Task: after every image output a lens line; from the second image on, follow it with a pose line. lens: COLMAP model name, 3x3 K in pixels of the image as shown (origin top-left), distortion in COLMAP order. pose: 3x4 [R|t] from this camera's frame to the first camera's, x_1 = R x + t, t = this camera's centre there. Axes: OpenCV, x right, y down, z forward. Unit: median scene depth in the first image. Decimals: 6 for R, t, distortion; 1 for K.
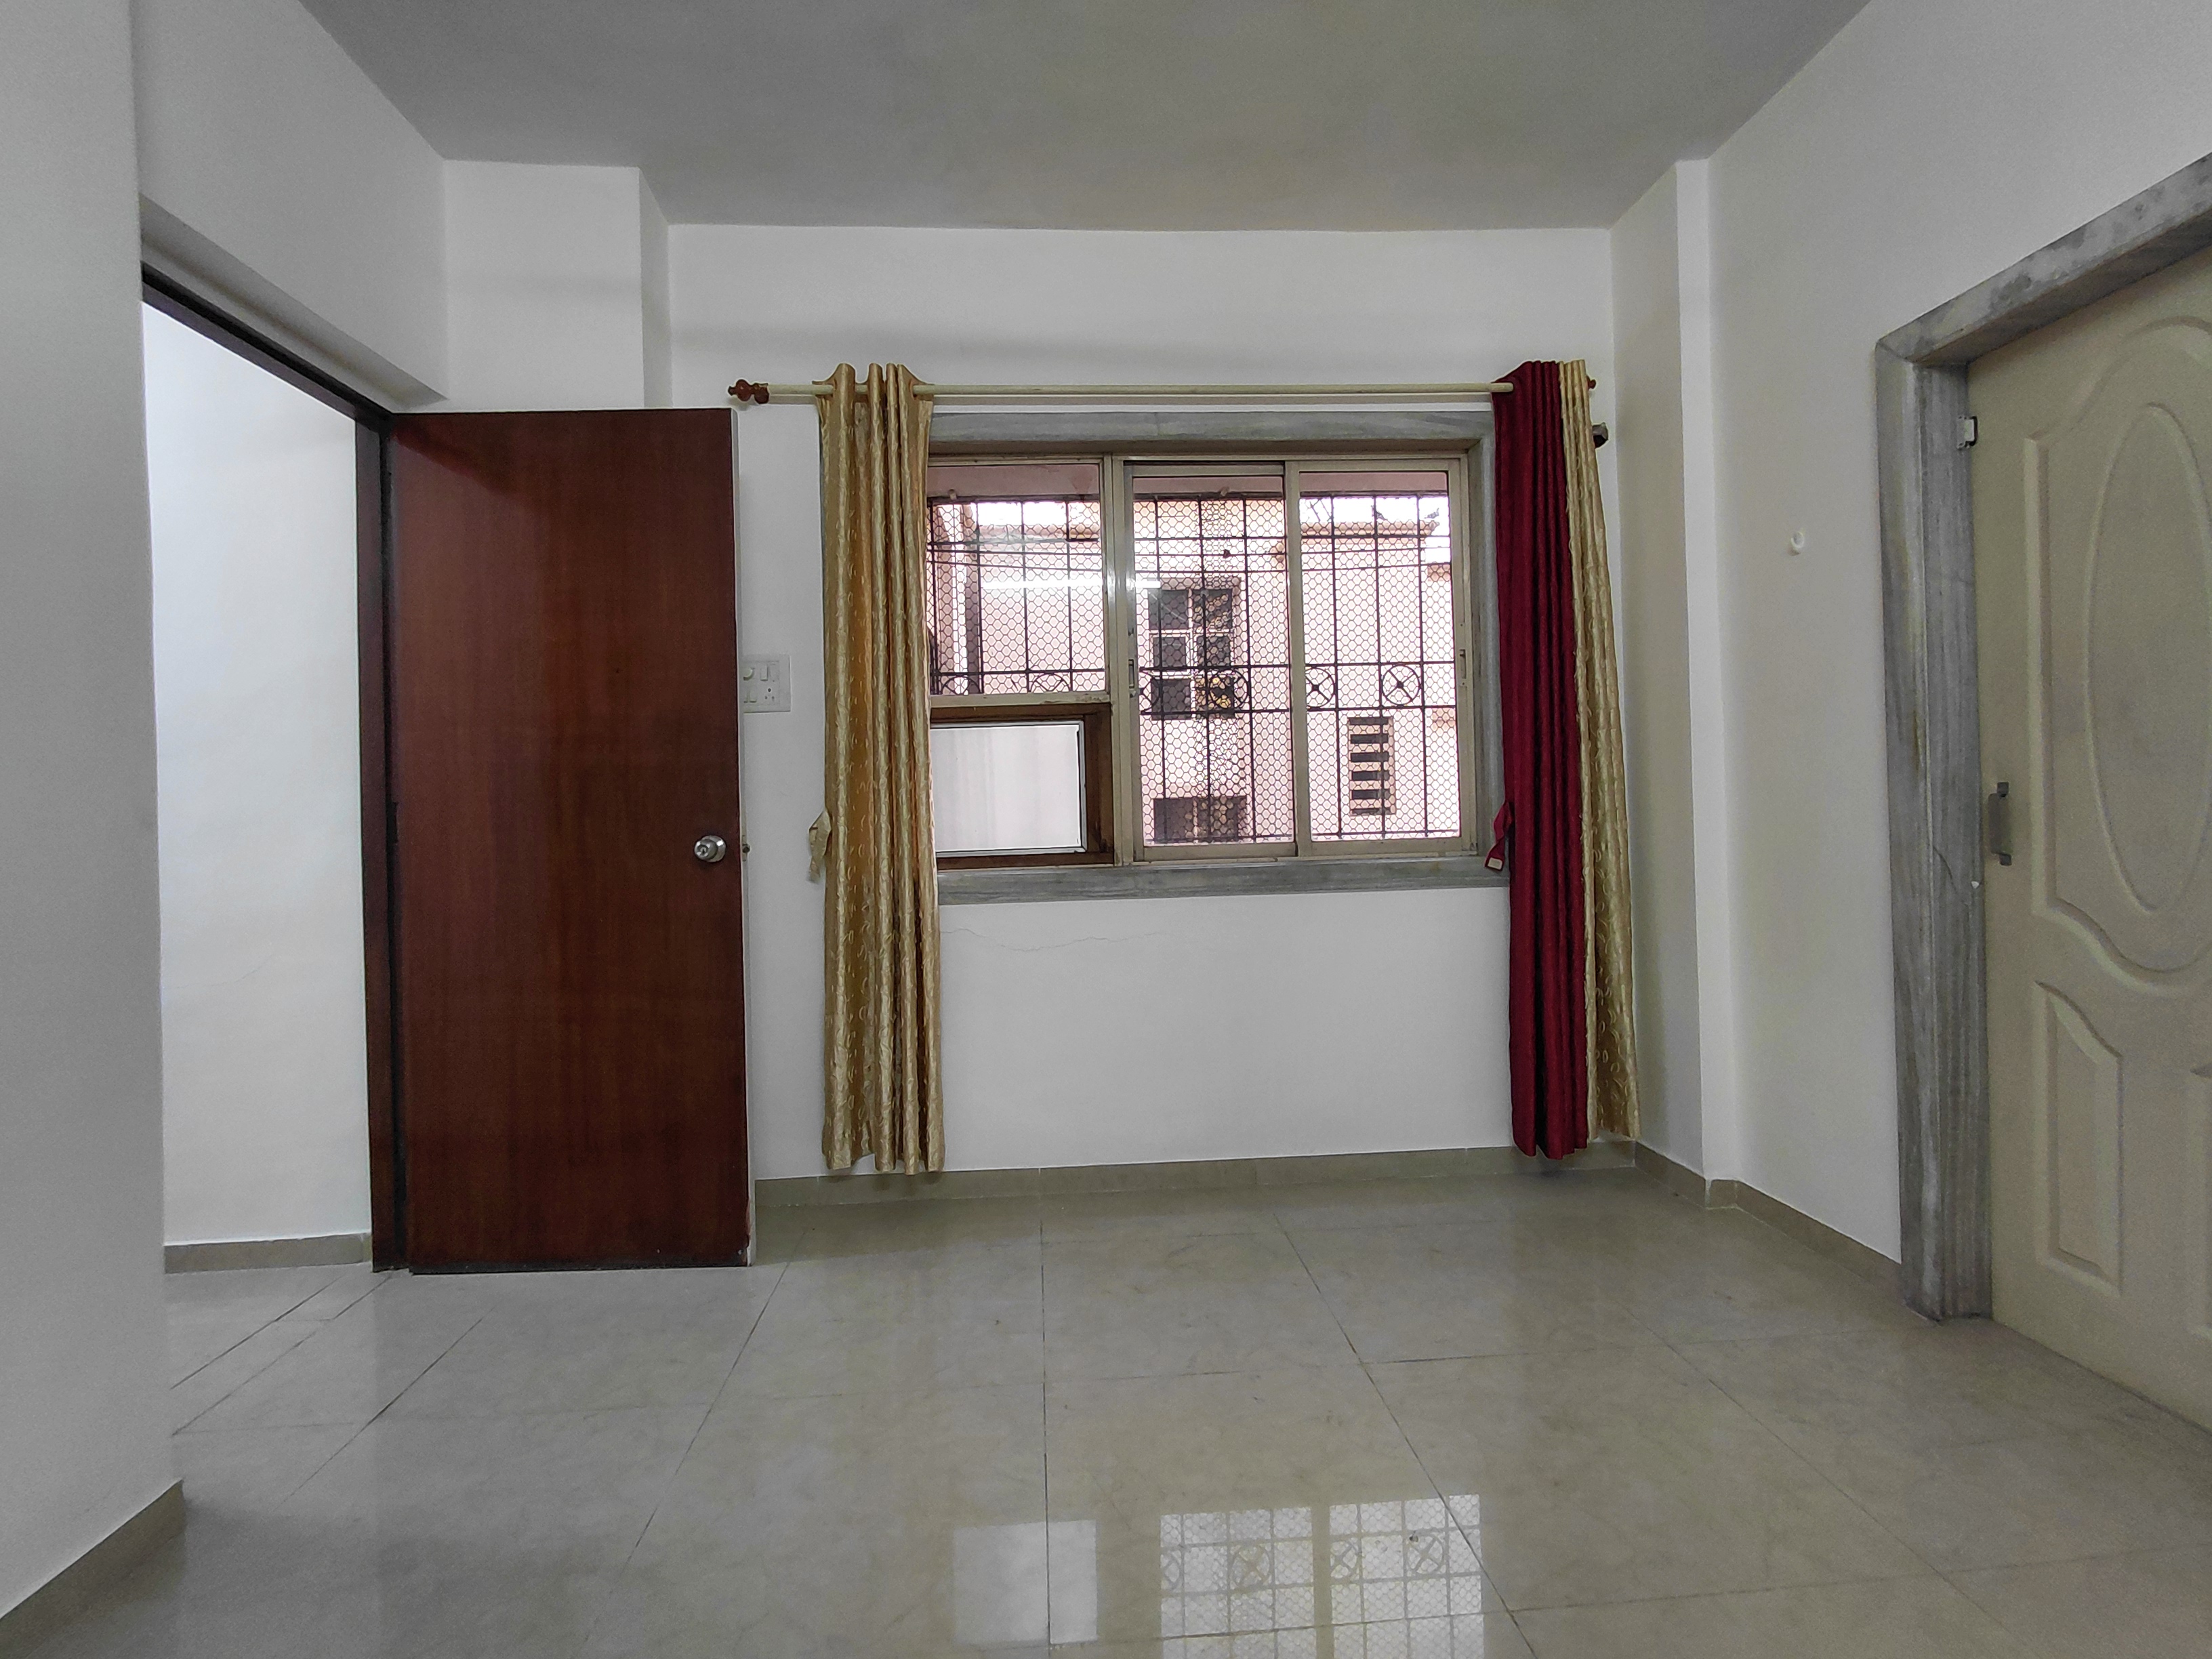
lens RADIAL K [[1004.6, 0, 1100.4], [0, 1004.6, 804.6], [0, 0, 1]] dist [-0.004074, 0.011545]
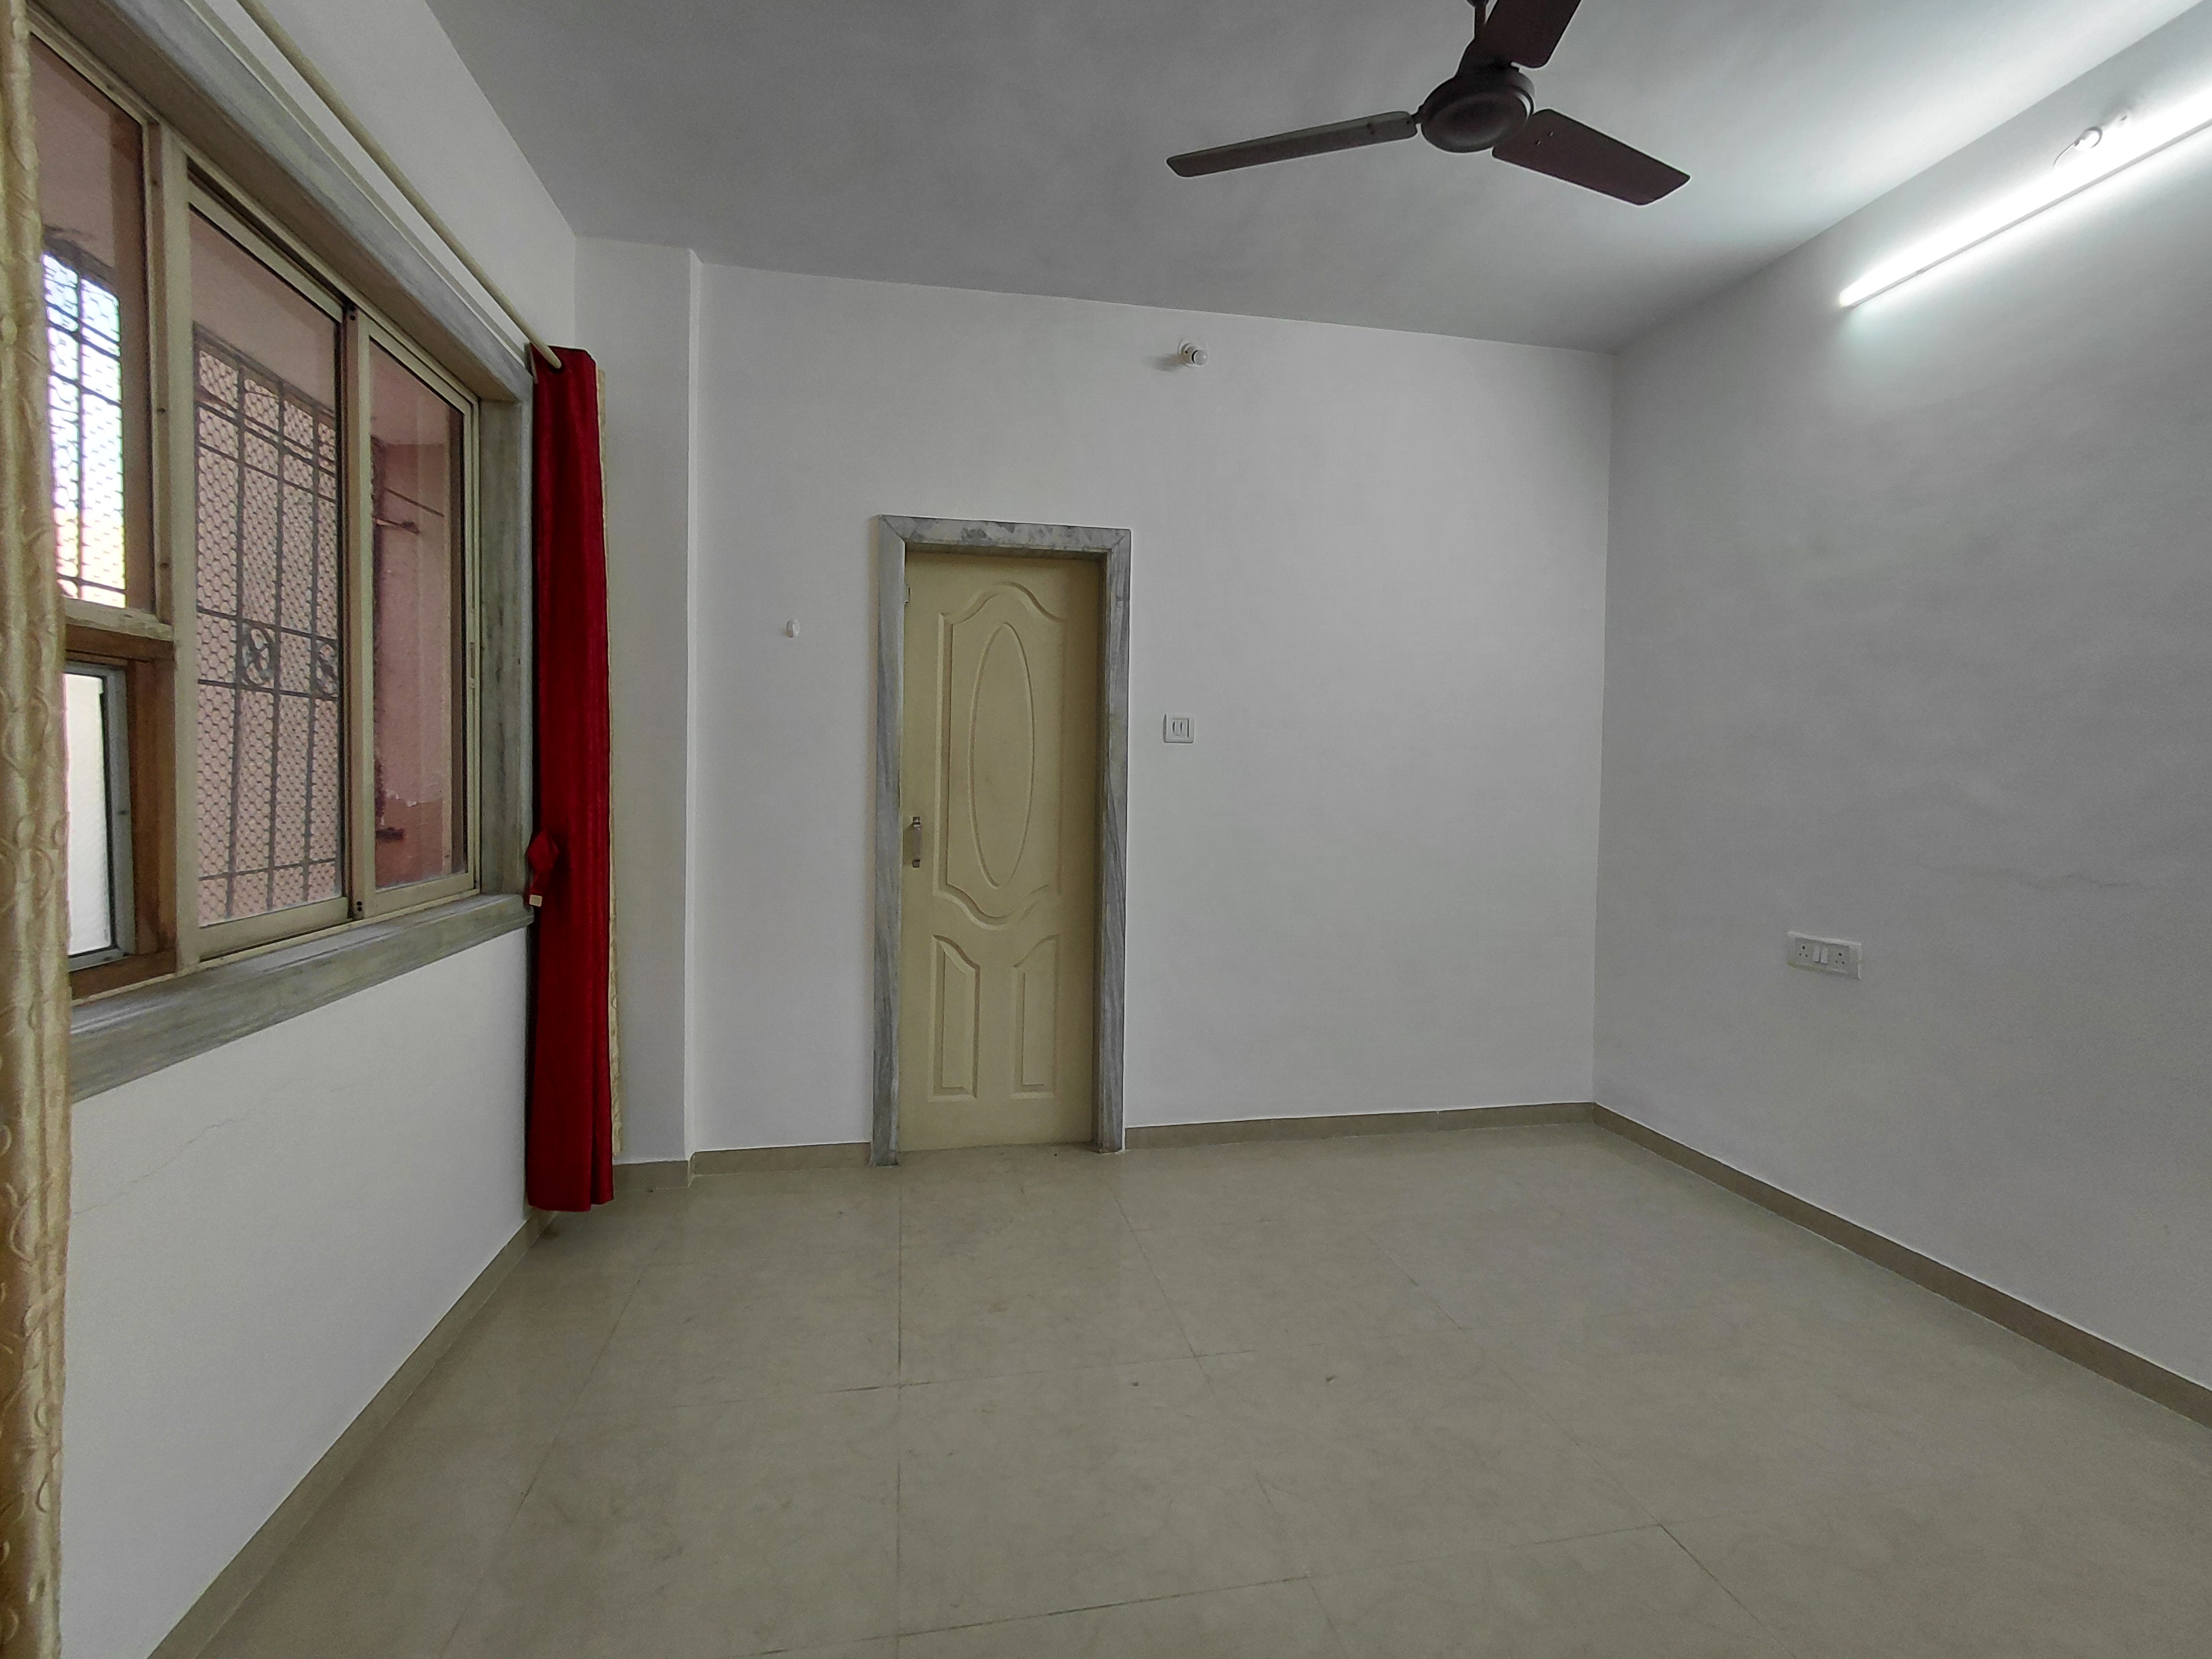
lens RADIAL K [[1028.2, 0, 1124.7], [0, 1028.2, 804.6], [0, 0, 1]] dist [-0.001246, 0.007325]
pose [[-0.112791, 0.000380, 0.993619, -0.775233], [-0.012622, 0.999919, -0.001816, -0.042020], [-0.993539, -0.012746, -0.112777, 0.835898]]
